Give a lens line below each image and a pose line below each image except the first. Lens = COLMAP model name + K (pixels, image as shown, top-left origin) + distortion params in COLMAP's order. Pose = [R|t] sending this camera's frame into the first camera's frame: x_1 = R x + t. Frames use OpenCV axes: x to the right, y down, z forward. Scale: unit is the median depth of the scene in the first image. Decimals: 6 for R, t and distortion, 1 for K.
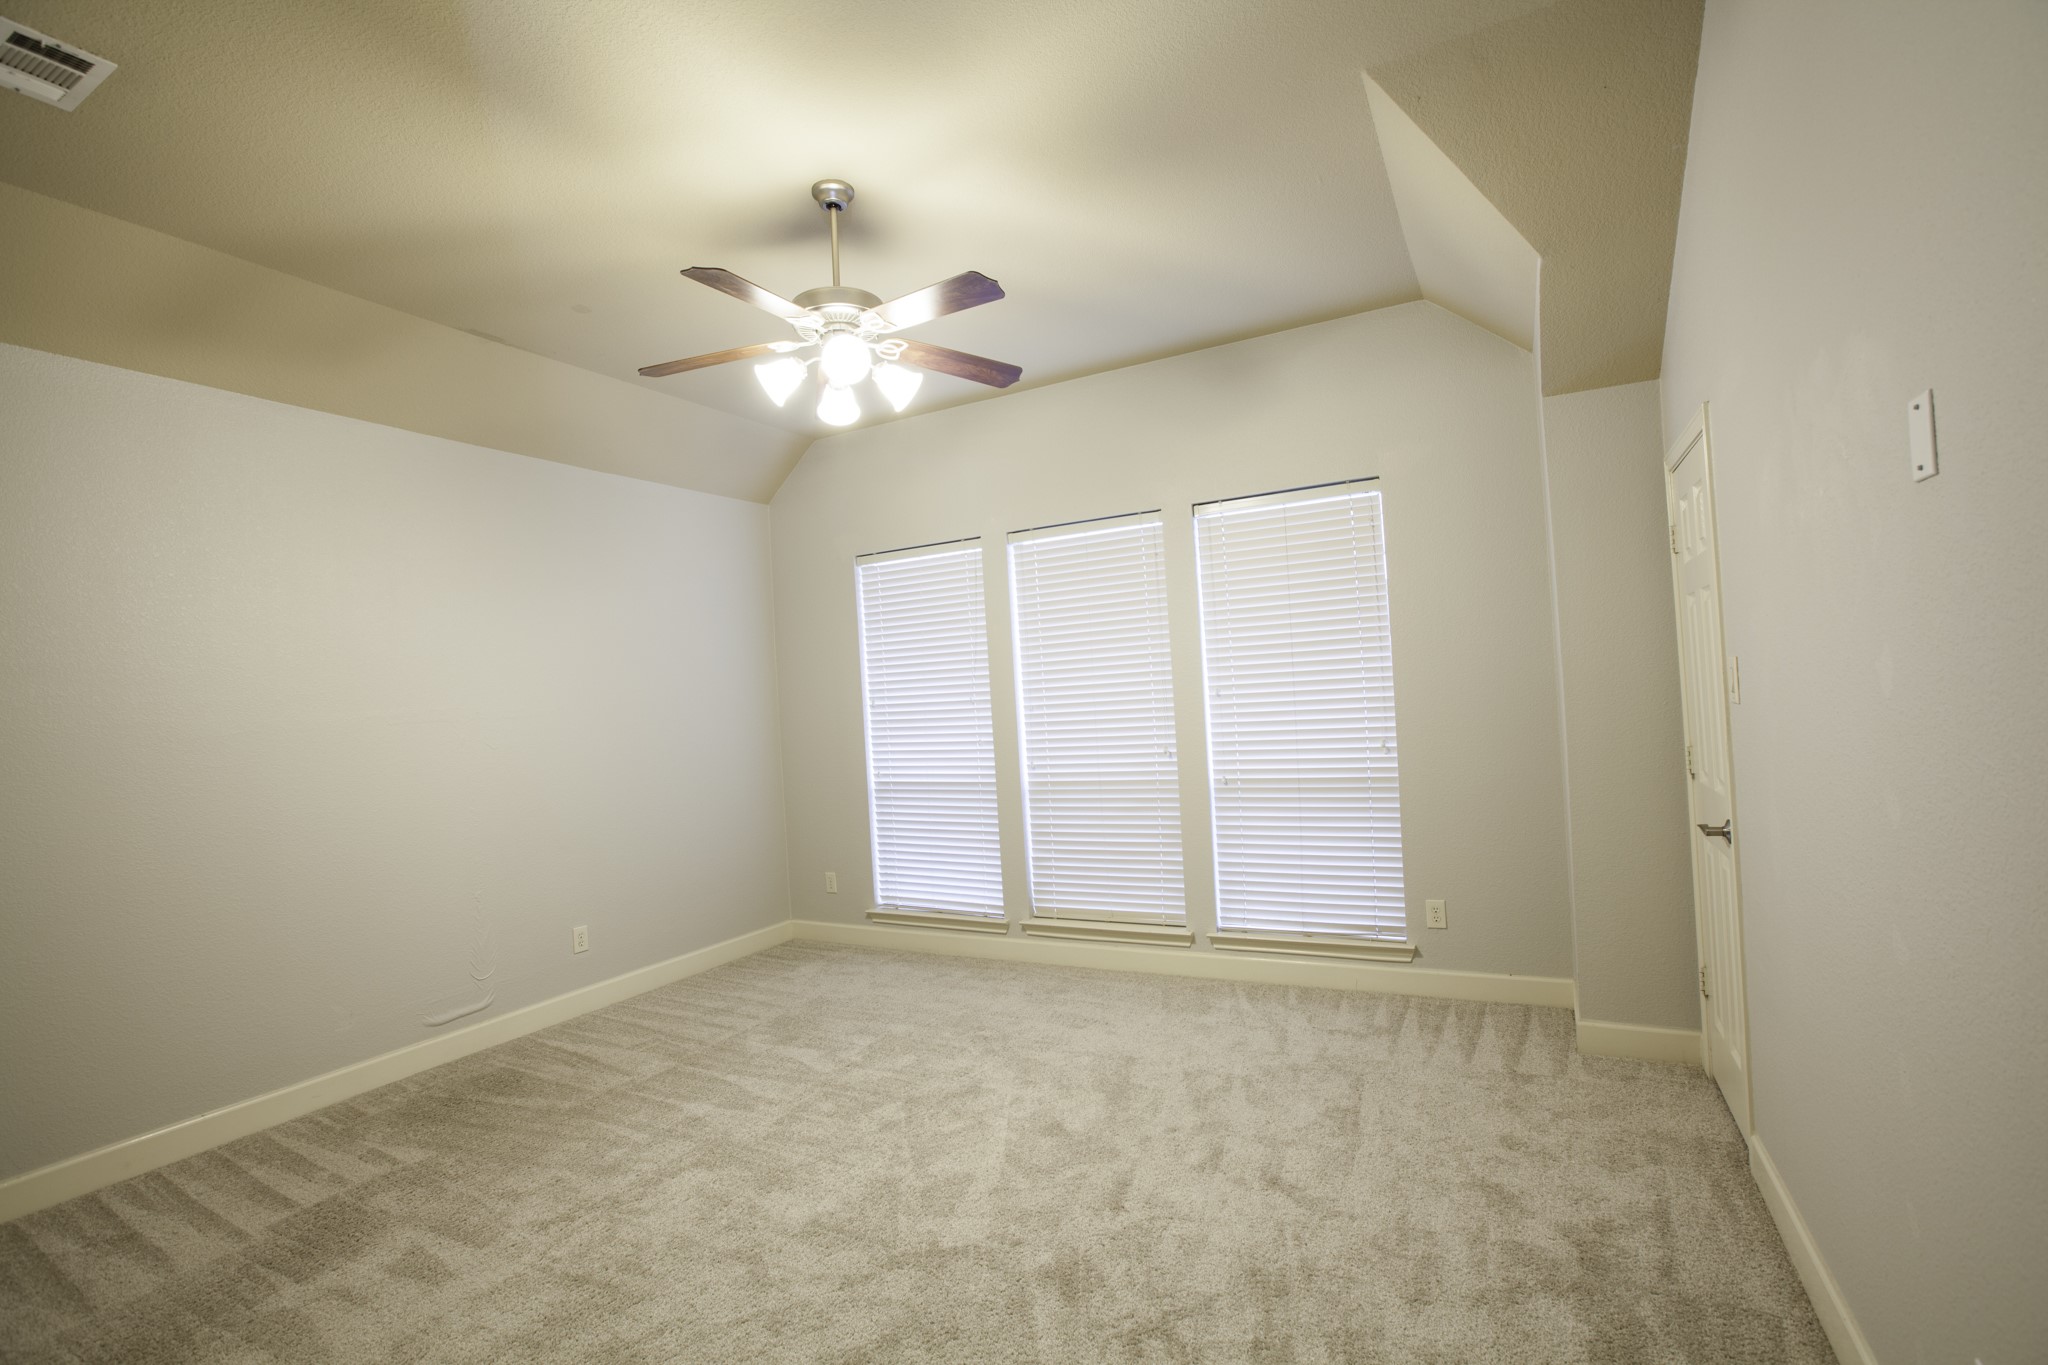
lens RADIAL K [[938.2, 0, 1019.3], [0, 938.2, 683.6], [0, 0, 1]] dist [-0.055398, 0.021661]
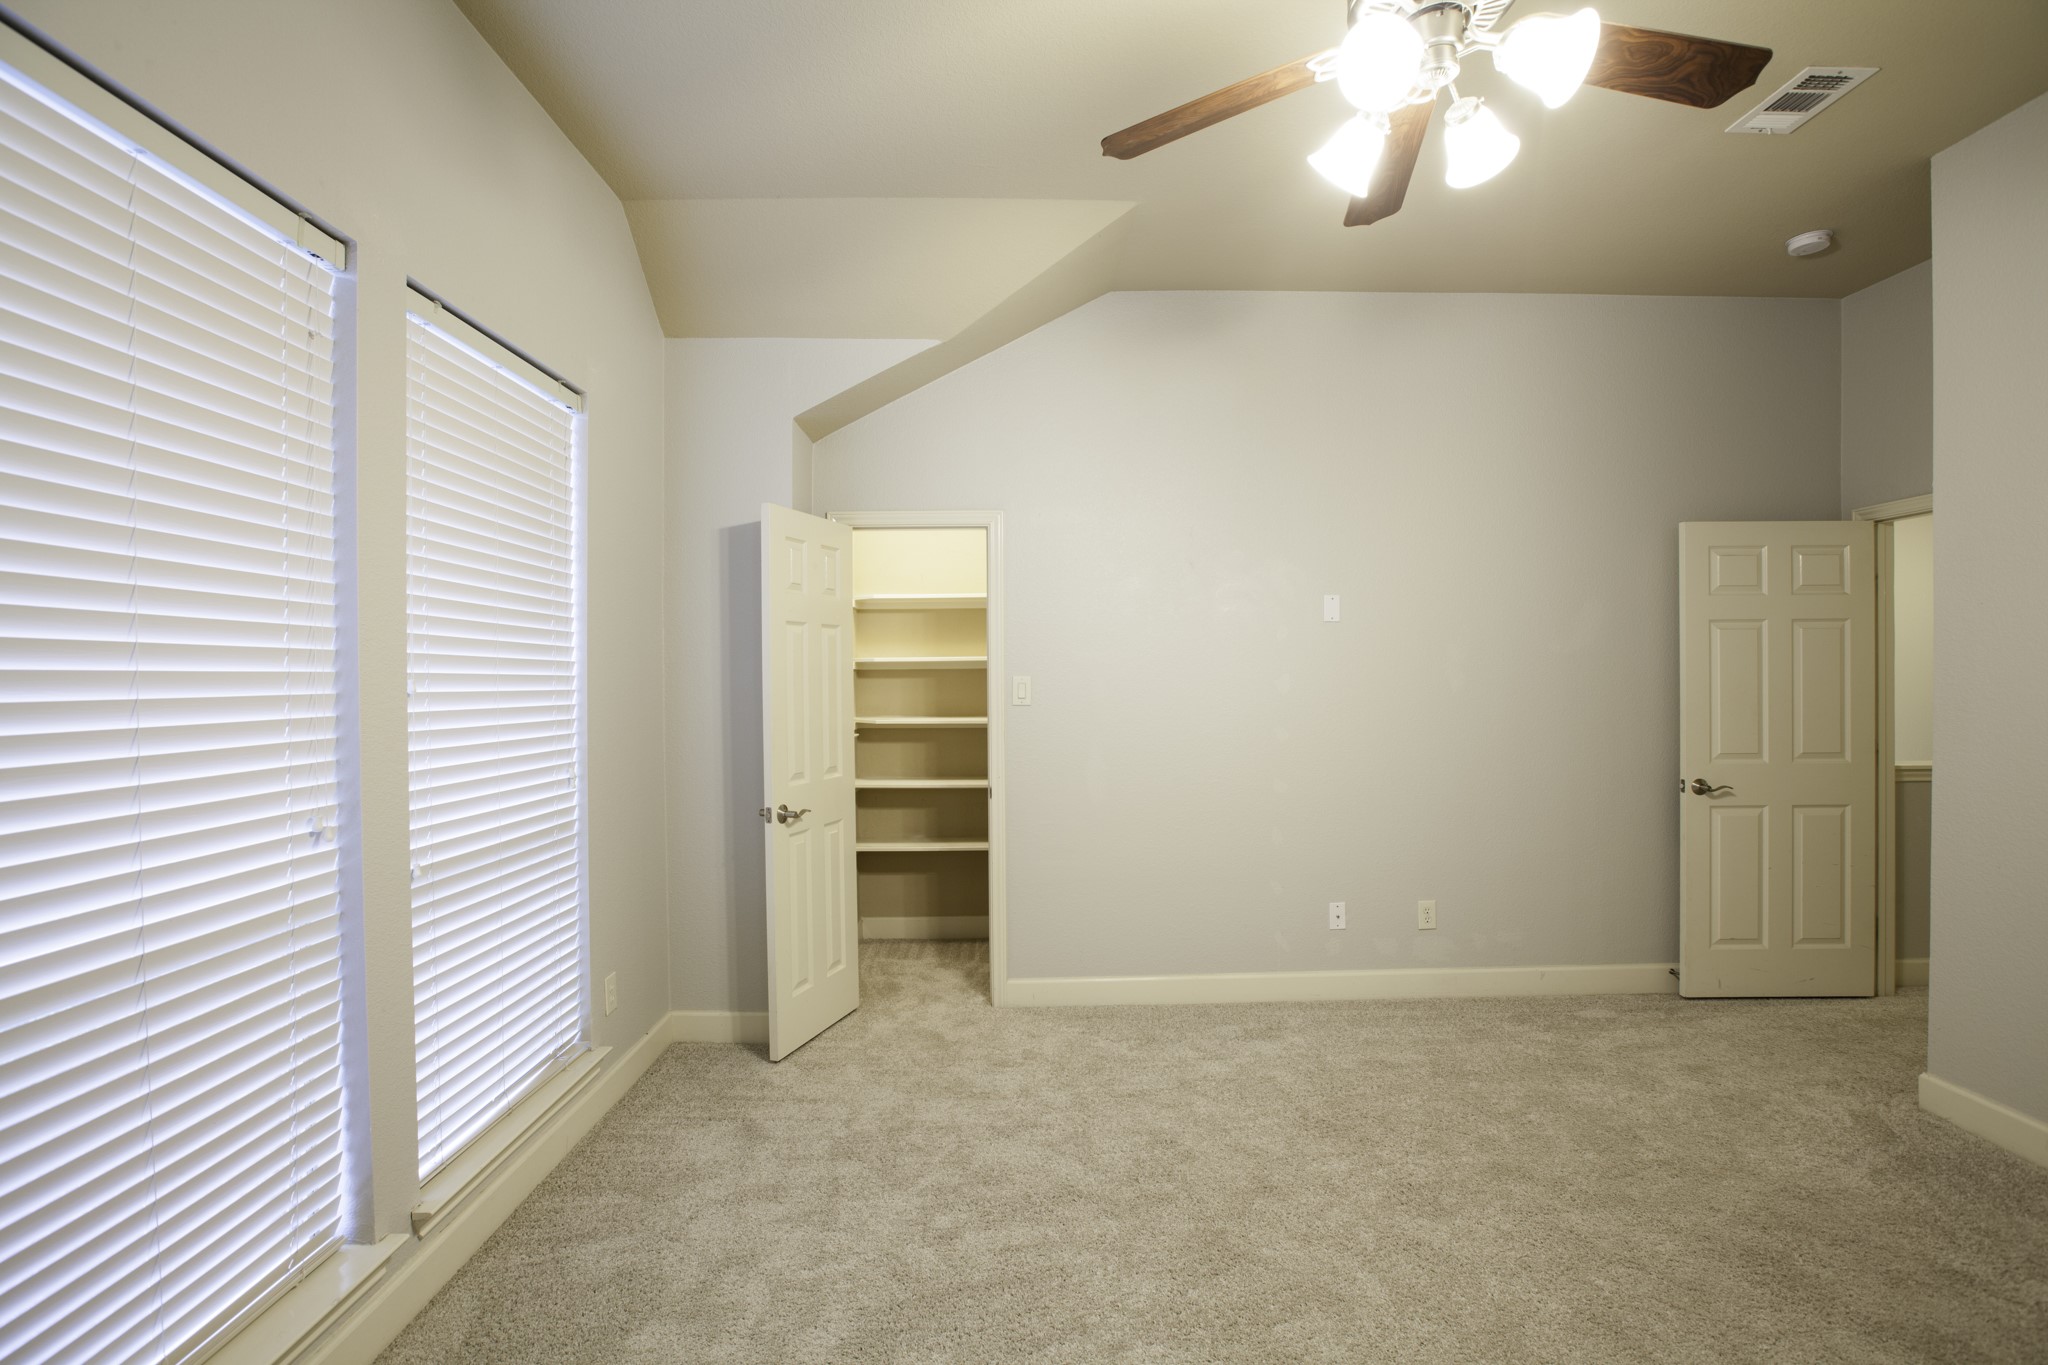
lens RADIAL K [[938.2, 0, 1019.3], [0, 938.2, 683.6], [0, 0, 1]] dist [-0.055398, 0.021661]
pose [[-0.484814, 0.058562, 0.872654, -0.377658], [0.025826, 0.998279, -0.052644, 0.043736], [-0.874236, -0.002985, -0.485492, 1.052730]]
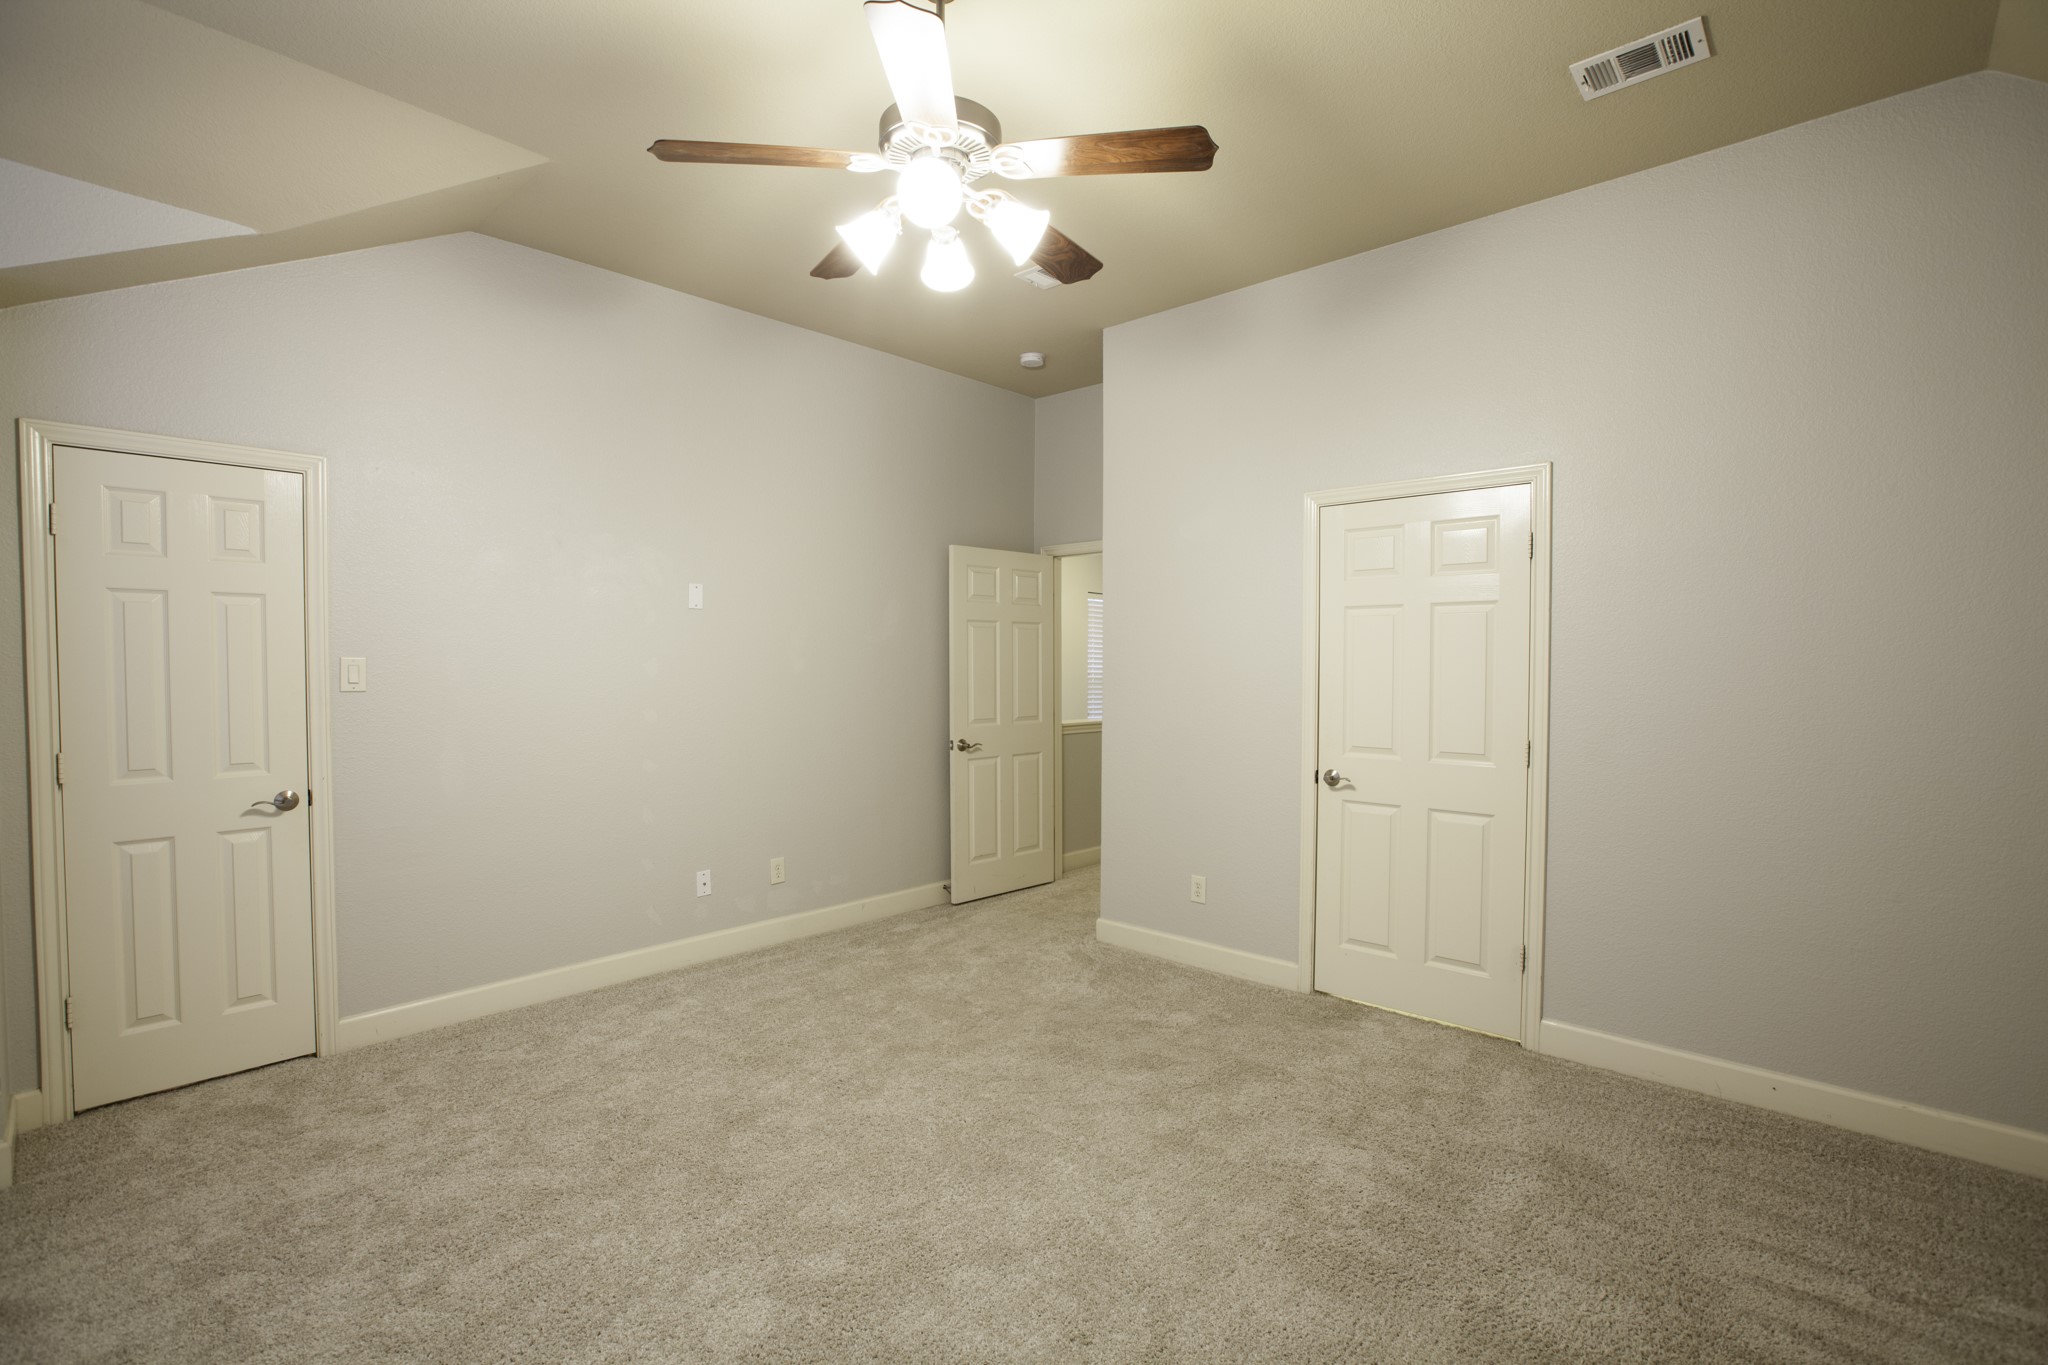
lens RADIAL K [[943.7, 0, 1034.1], [0, 943.7, 684.2], [0, 0, 1]] dist [-0.053163, 0.022098]
pose [[-0.969743, 0.051276, 0.238682, -0.299006], [0.052550, 0.998618, -0.001024, 0.040941], [-0.238405, 0.011550, -0.971097, 1.215732]]
